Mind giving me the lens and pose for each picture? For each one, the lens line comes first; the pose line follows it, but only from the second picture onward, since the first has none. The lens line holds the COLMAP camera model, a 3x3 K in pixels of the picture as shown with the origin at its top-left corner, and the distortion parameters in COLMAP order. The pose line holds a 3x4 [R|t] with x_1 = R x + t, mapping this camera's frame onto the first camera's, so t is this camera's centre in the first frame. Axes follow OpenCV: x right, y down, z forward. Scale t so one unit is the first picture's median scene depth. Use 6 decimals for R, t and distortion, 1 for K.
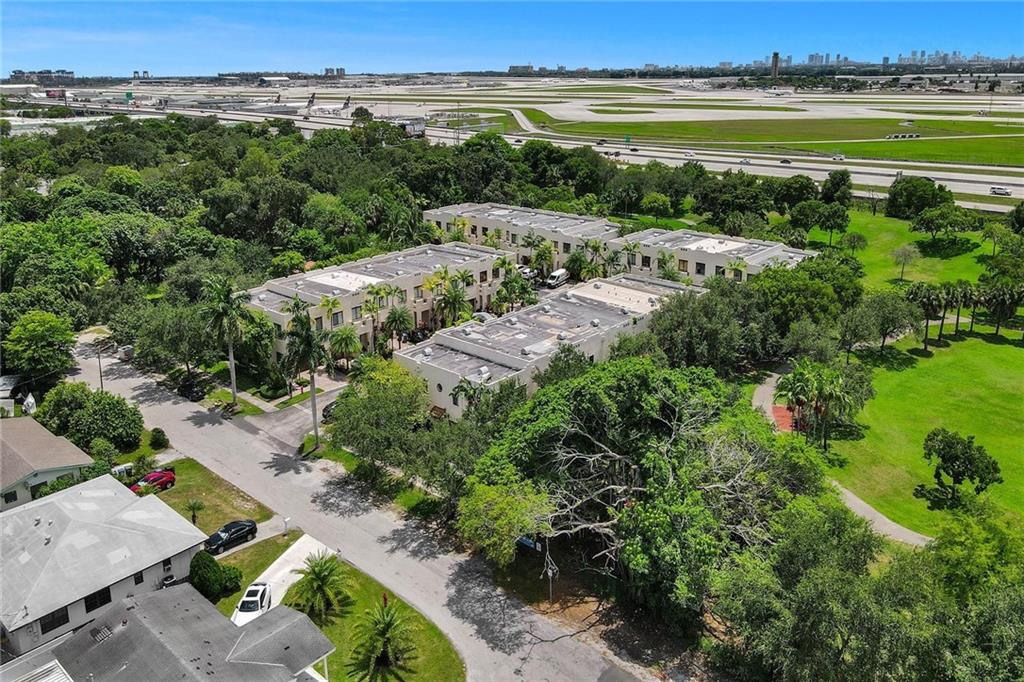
lens RADIAL K [[705.0, 0, 512.0], [0, 705.0, 341.0], [0, 0, 1]] dist [-0.041809, -0.000759]
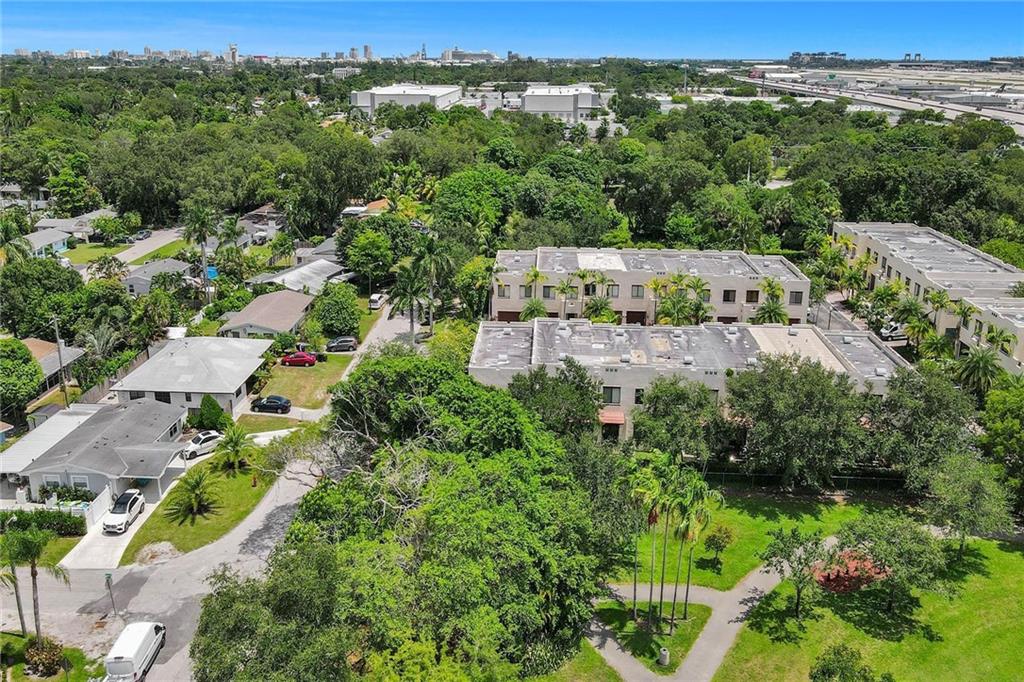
lens RADIAL K [[705.0, 0, 512.0], [0, 705.0, 341.0], [0, 0, 1]] dist [-0.041809, -0.000759]
pose [[0.588864, 0.281638, -0.757575, 0.583490], [-0.265260, 0.952749, 0.148009, -0.111598], [0.763464, 0.113797, 0.635746, 0.311411]]
